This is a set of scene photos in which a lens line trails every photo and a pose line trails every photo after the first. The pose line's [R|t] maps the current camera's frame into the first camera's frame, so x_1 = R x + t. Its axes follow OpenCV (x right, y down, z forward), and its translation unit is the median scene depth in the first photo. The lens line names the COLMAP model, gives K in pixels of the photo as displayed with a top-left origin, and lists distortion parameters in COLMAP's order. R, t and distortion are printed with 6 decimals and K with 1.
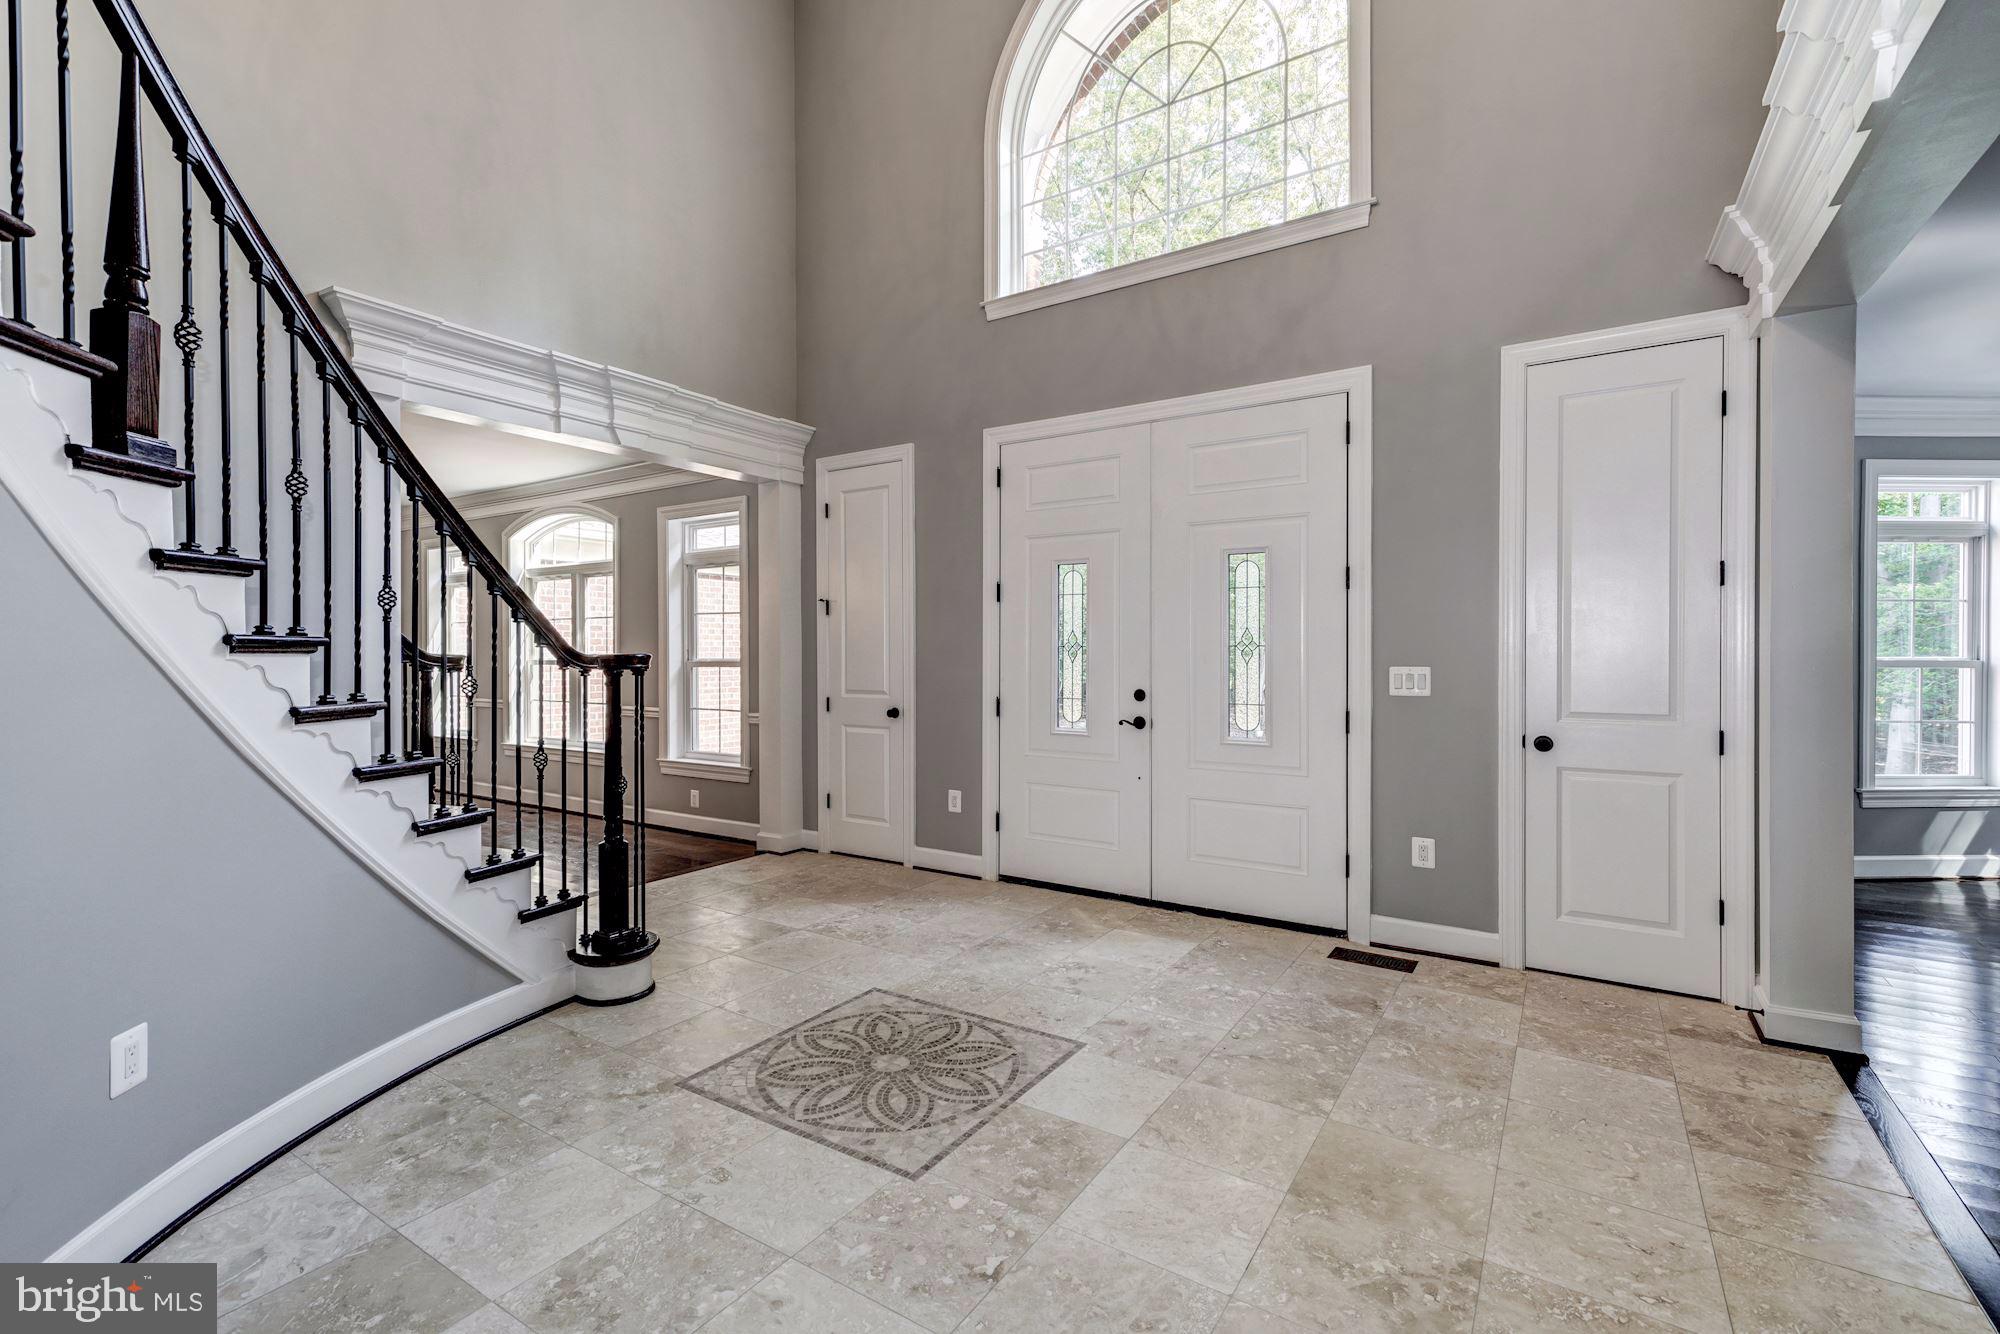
lens RADIAL K [[893.5, 0, 993.3], [0, 893.5, 618.3], [0, 0, 1]] dist [0.012352, -0.000267]
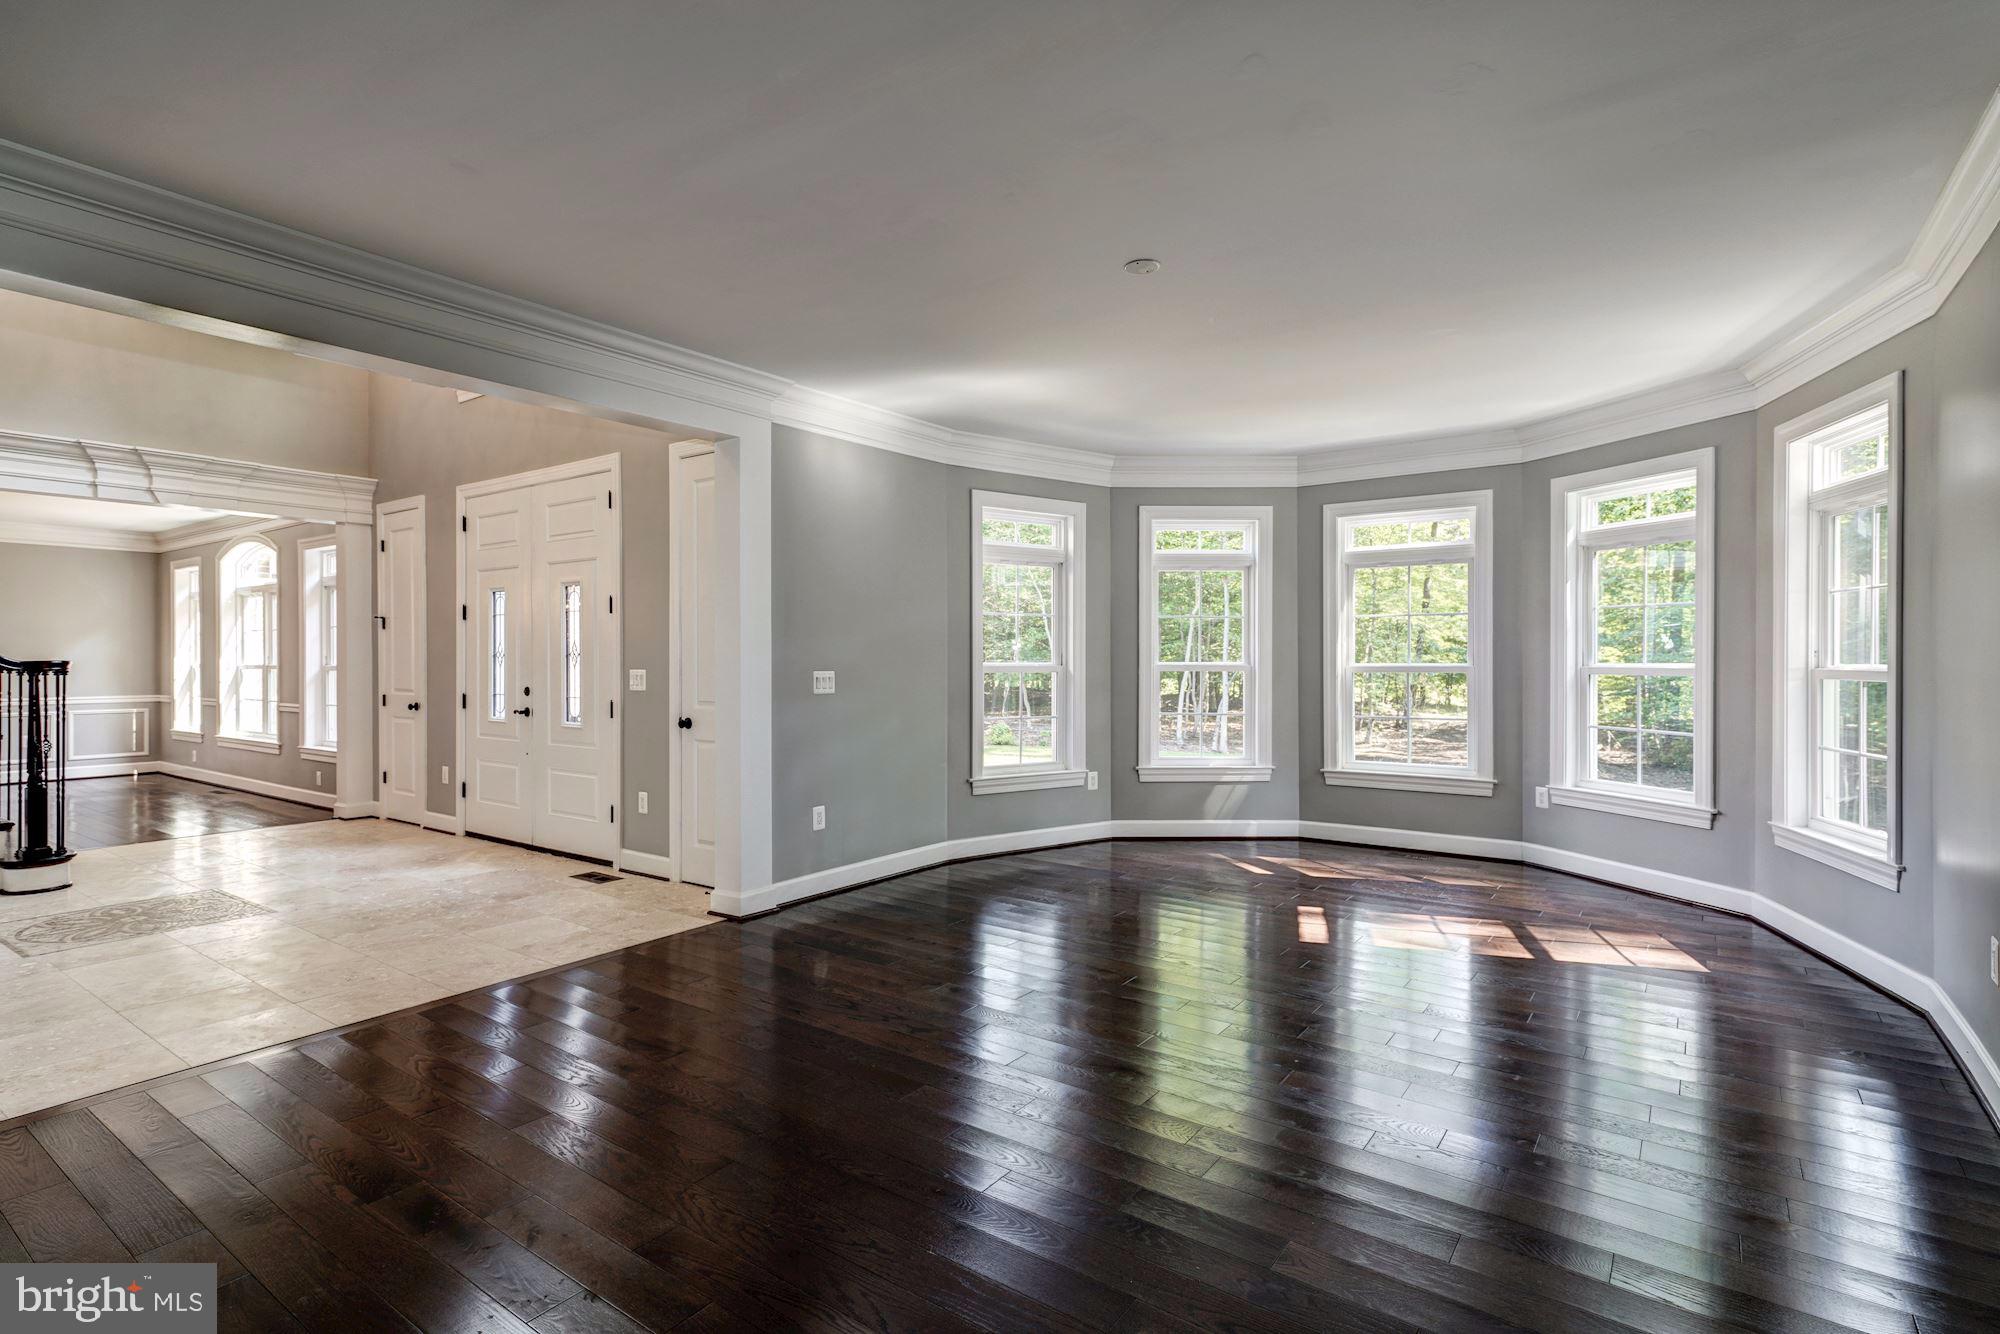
lens RADIAL K [[958.7, 0, 996.0], [0, 958.7, 649.9], [0, 0, 1]] dist [0.000341, 0.000078]
pose [[0.999223, -0.000535, -0.039405, 1.372546], [0.001676, 0.999580, 0.028934, -0.025167], [0.039373, -0.028978, 0.998804, -0.587300]]
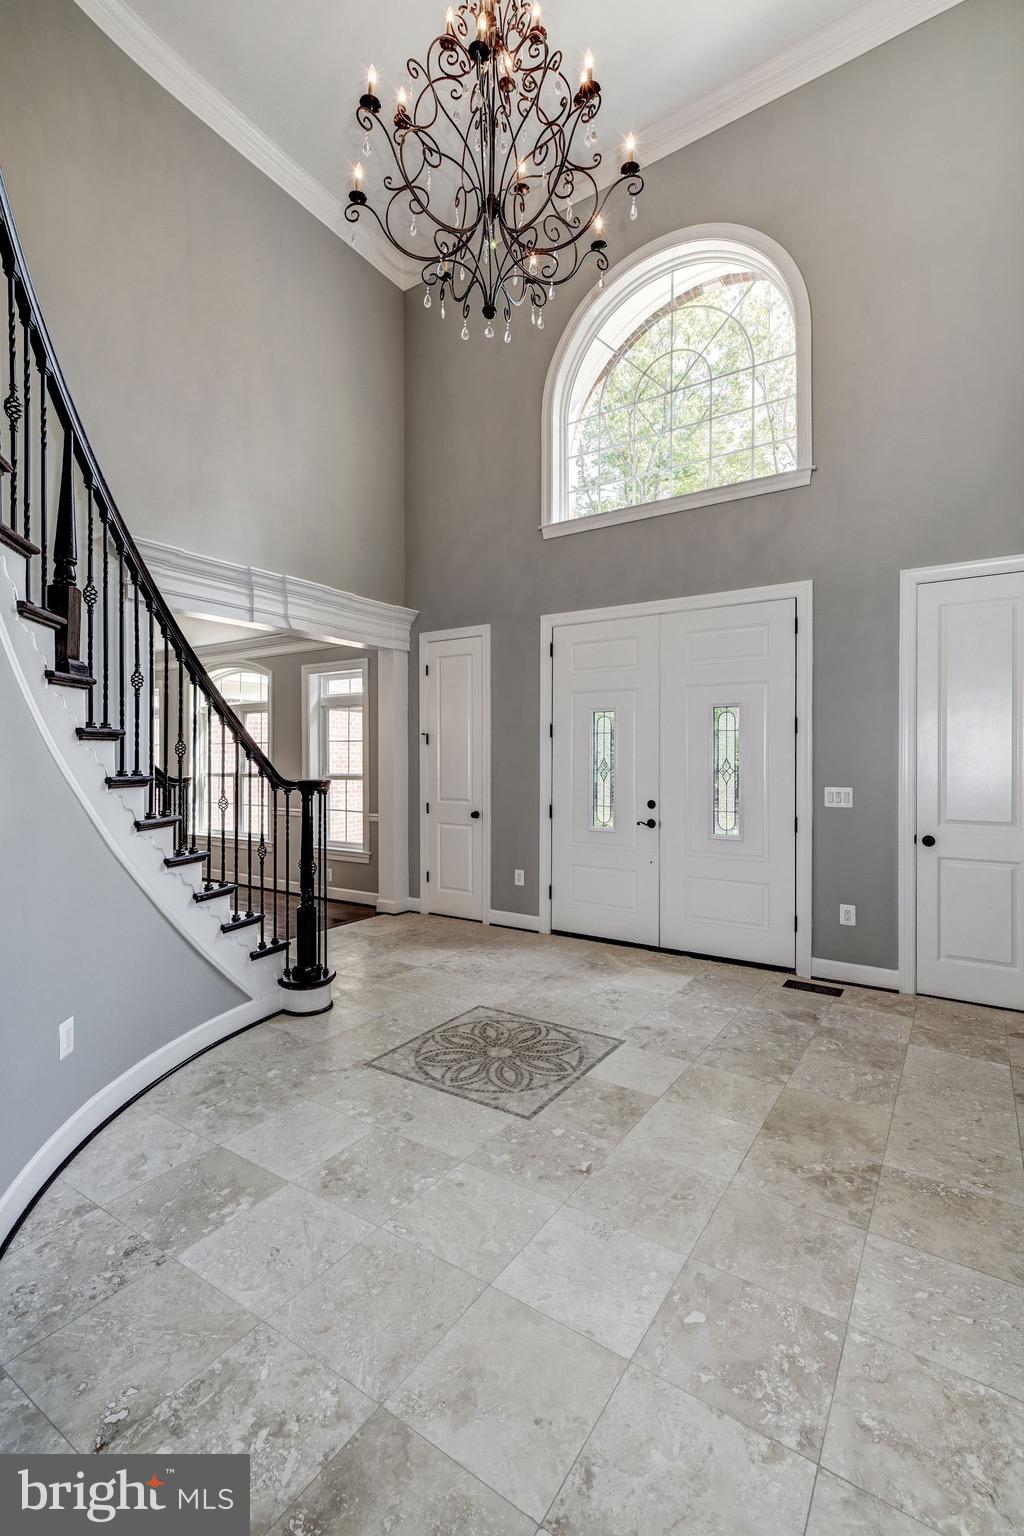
lens RADIAL K [[686.2, 0, 524.8], [0, 686.2, 727.0], [0, 0, 1]] dist [0.012352, -0.000267]
pose [[0.999961, 0.005342, 0.007072, -0.076214], [-0.005284, 0.999952, -0.008299, -0.045567], [-0.007116, 0.008261, 0.999941, -0.165328]]
